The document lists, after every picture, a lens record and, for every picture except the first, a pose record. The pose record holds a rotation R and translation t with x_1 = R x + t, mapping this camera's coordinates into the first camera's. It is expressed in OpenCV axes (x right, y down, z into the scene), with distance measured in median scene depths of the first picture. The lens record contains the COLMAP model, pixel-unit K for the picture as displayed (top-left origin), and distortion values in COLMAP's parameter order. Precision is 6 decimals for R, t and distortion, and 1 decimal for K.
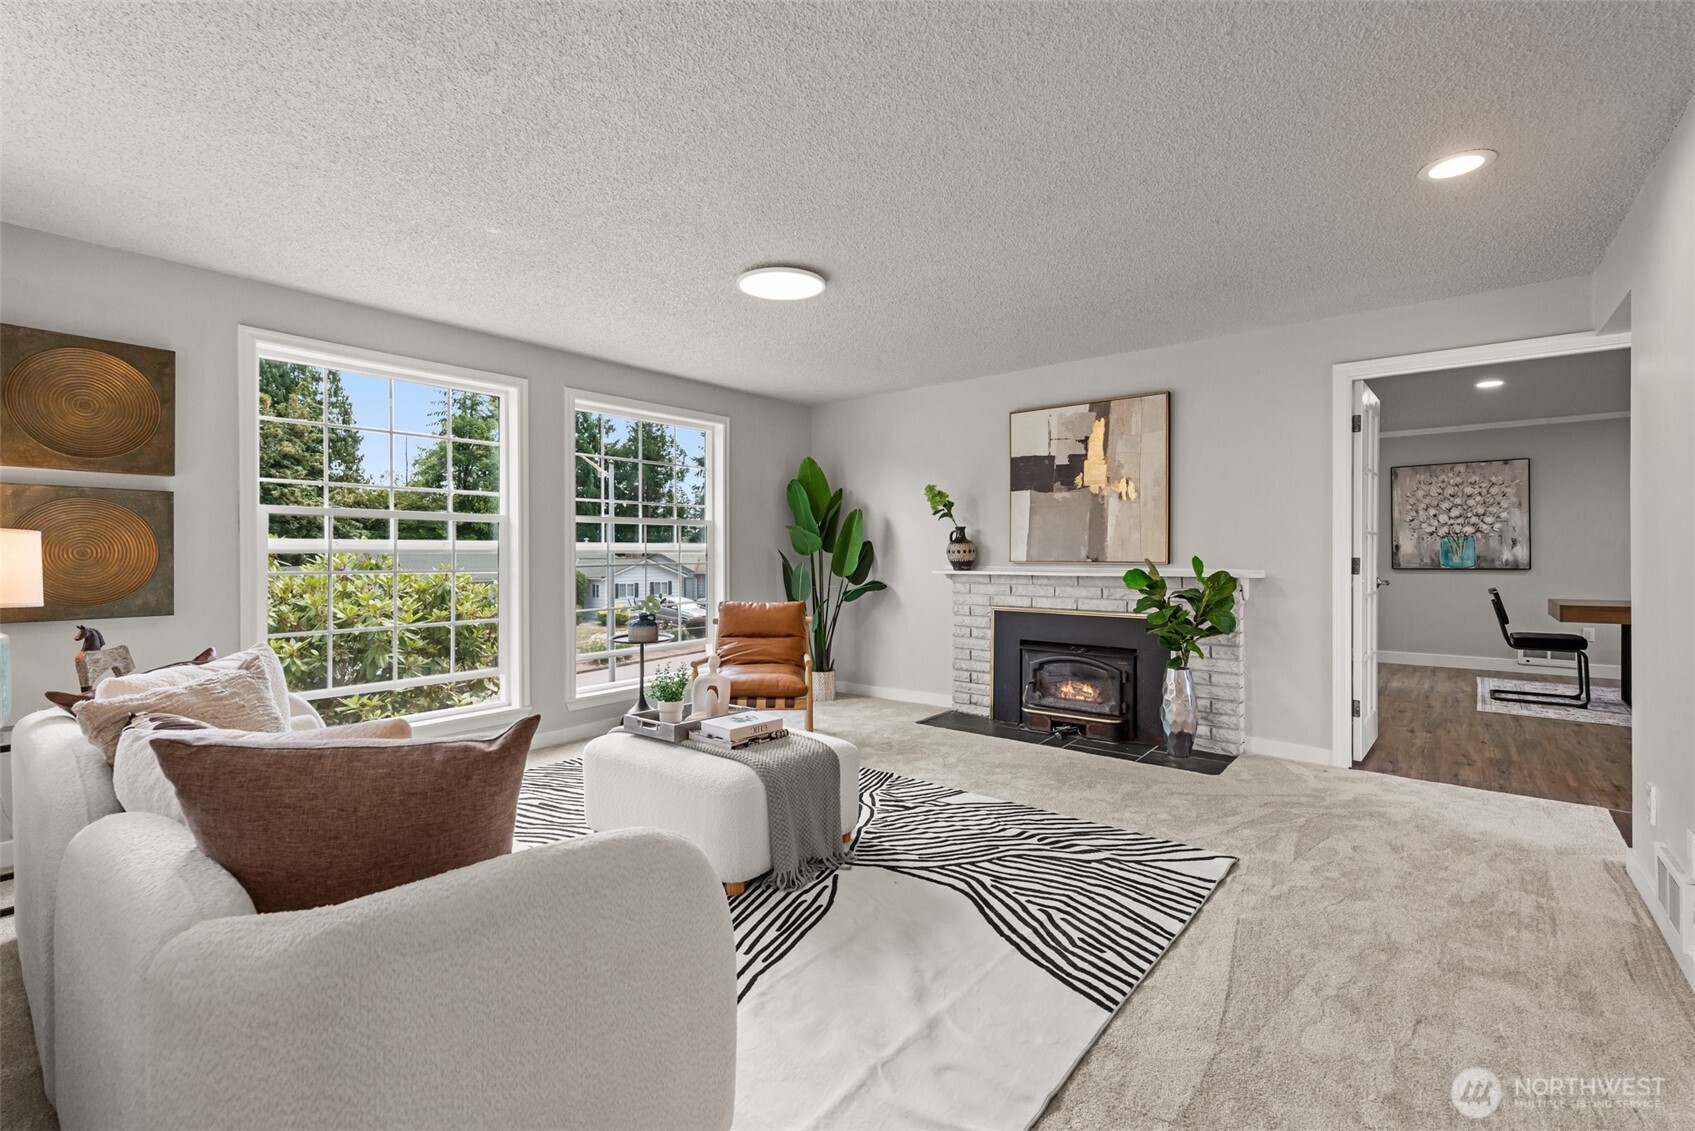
lens RADIAL K [[737.6, 0, 842.5], [0, 737.6, 555.7], [0, 0, 1]] dist [0.003223, 0.000290]
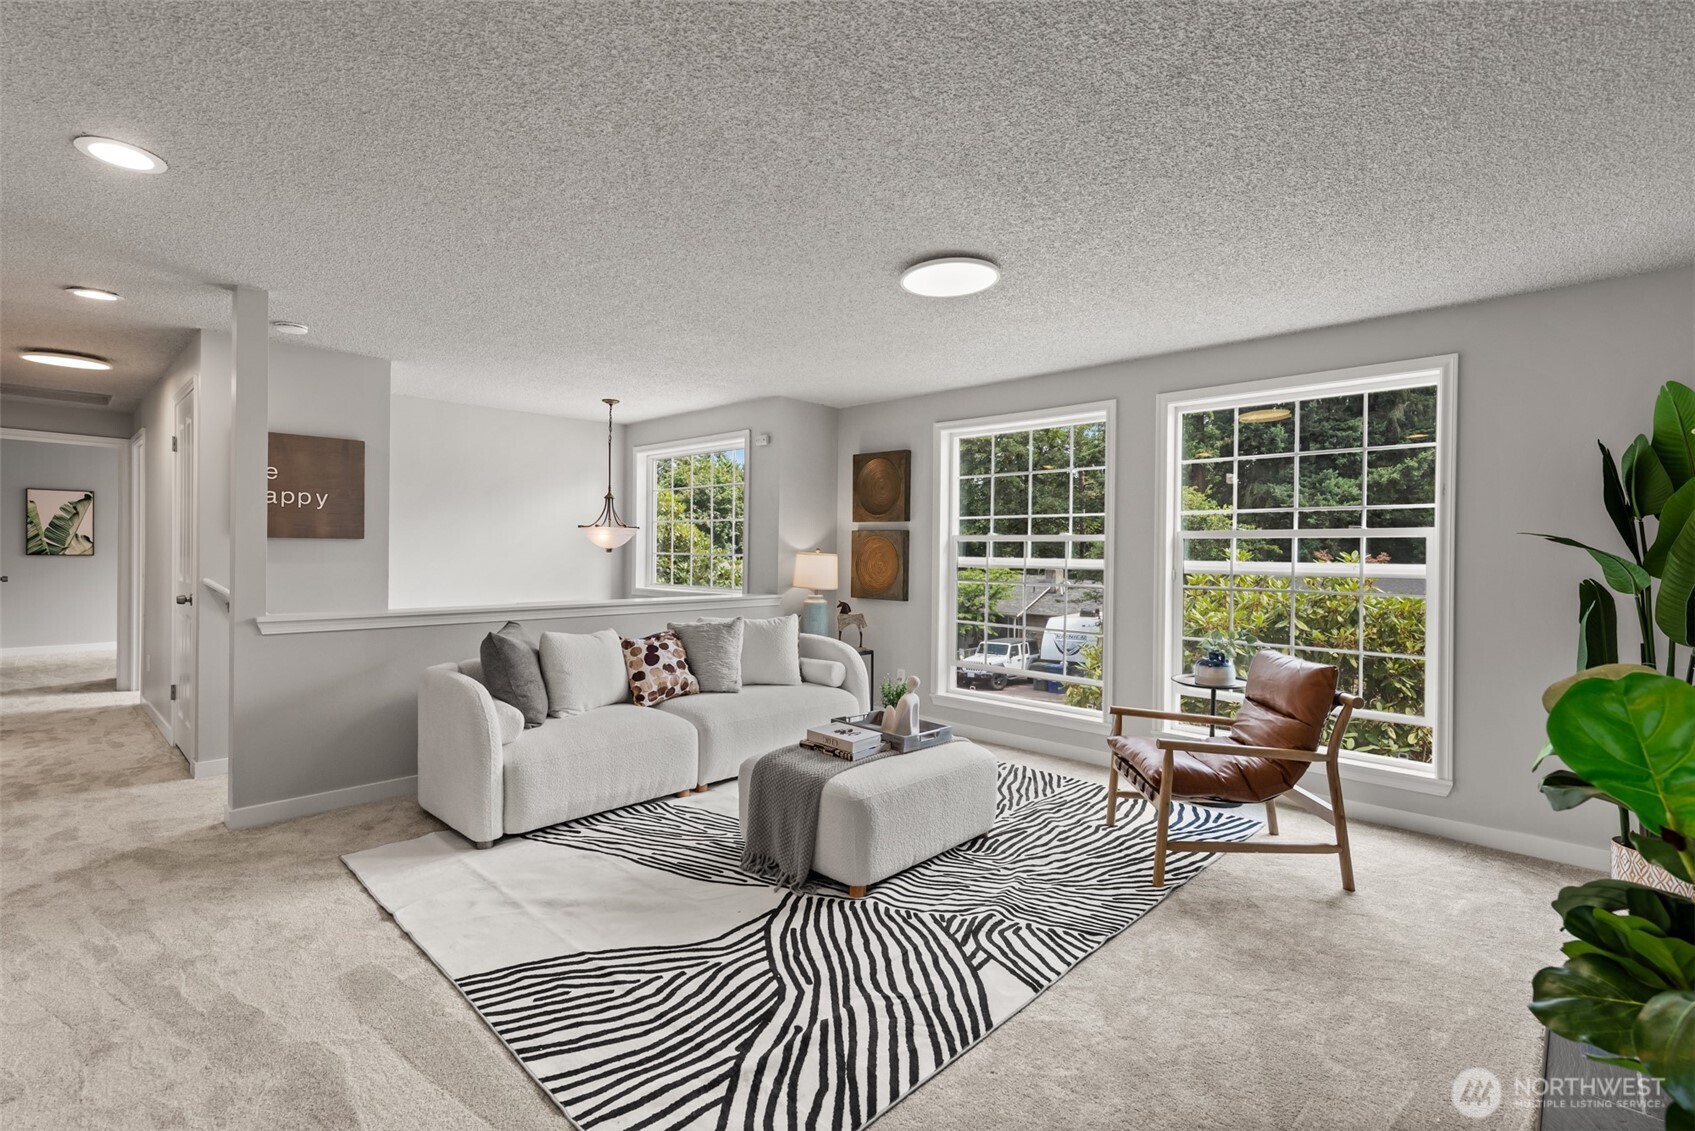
lens RADIAL K [[780.1, 0, 840.5], [0, 780.1, 559.7], [0, 0, 1]] dist [-0.000372, -0.000318]
pose [[-0.080128, 0.002222, -0.996782, 0.968202], [-0.029071, 0.999567, 0.004565, -0.020345], [0.996361, 0.029344, -0.080029, 1.083461]]
